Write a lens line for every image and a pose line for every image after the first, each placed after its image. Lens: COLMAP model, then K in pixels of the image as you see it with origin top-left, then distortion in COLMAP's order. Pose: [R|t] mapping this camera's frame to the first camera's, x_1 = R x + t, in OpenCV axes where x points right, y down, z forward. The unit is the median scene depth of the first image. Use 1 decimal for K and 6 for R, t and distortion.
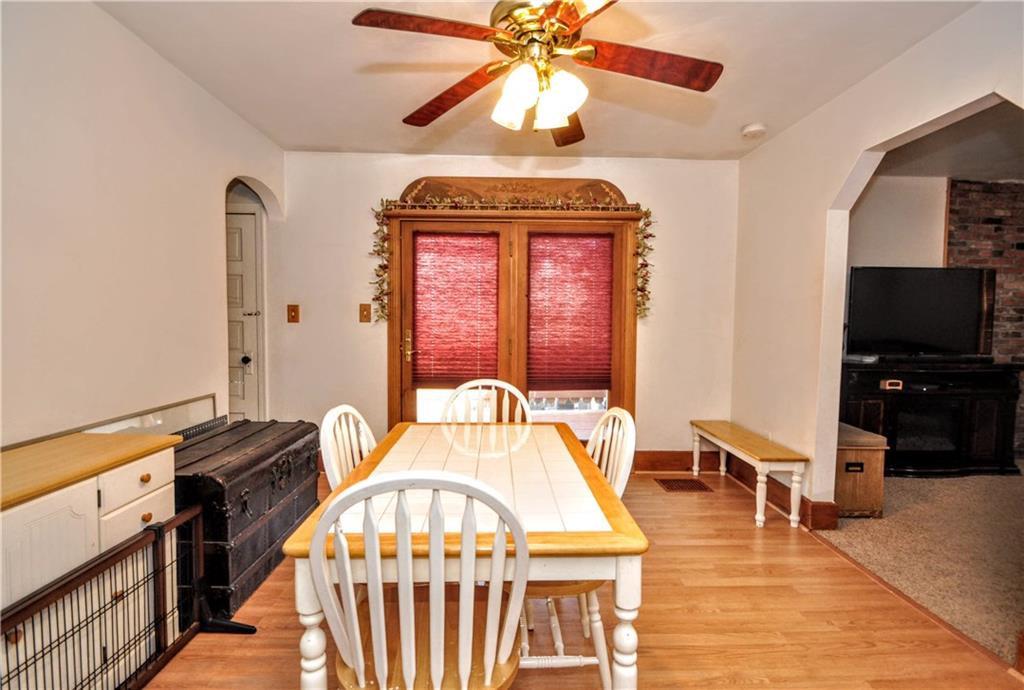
lens RADIAL K [[455.6, 0, 510.2], [0, 455.6, 347.9], [0, 0, 1]] dist [-0.017101, -0.001640]
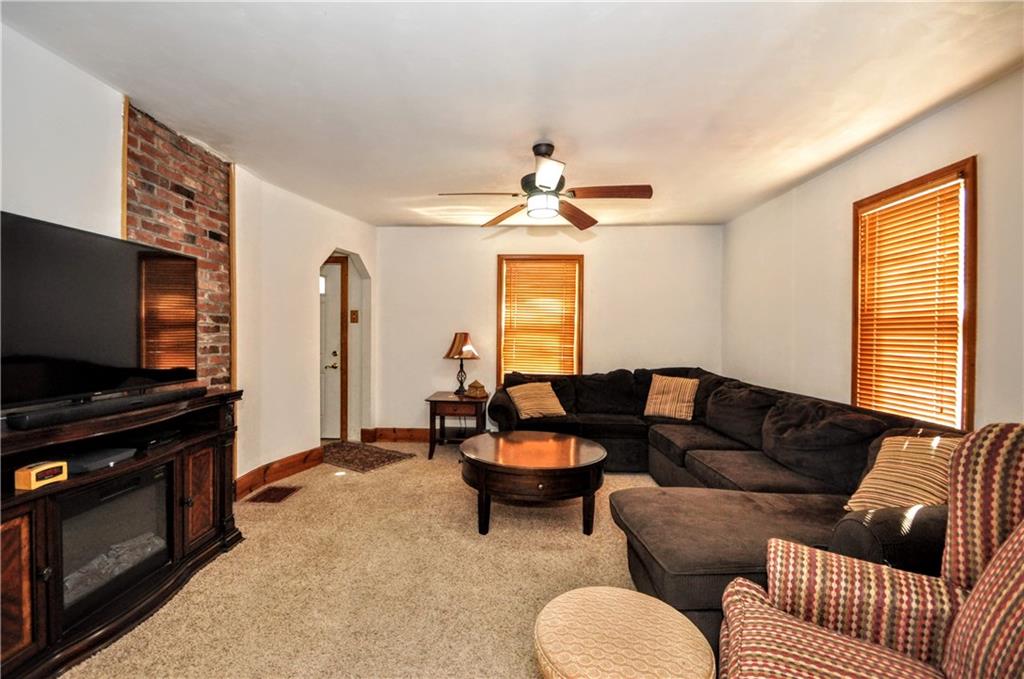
lens RADIAL K [[450.3, 0, 512.7], [0, 450.3, 337.3], [0, 0, 1]] dist [0.008342, -0.009065]
pose [[0.026284, -0.013601, 0.999562, 0.377513], [0.048348, 0.998755, 0.012319, -0.036094], [-0.998485, 0.048003, 0.026909, 0.468304]]
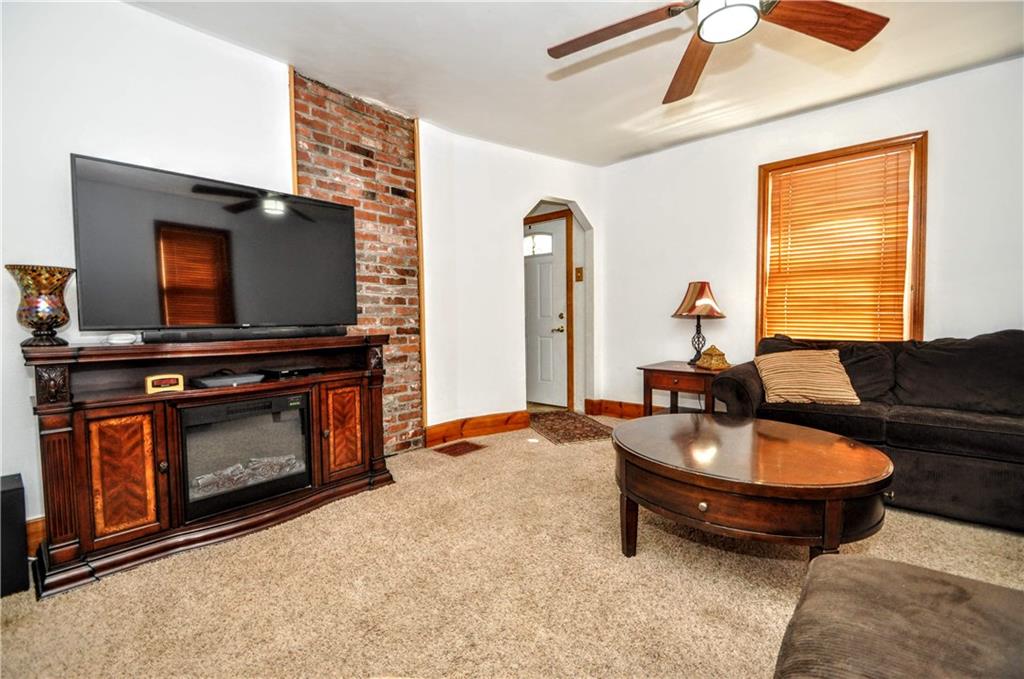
lens RADIAL K [[450.3, 0, 506.0], [0, 450.3, 341.2], [0, 0, 1]] dist [0.008342, -0.009065]
pose [[0.674394, -0.051595, 0.736567, 0.670436], [0.060847, 0.998046, 0.014200, 0.044374], [-0.735860, 0.035242, 0.676216, 0.307435]]
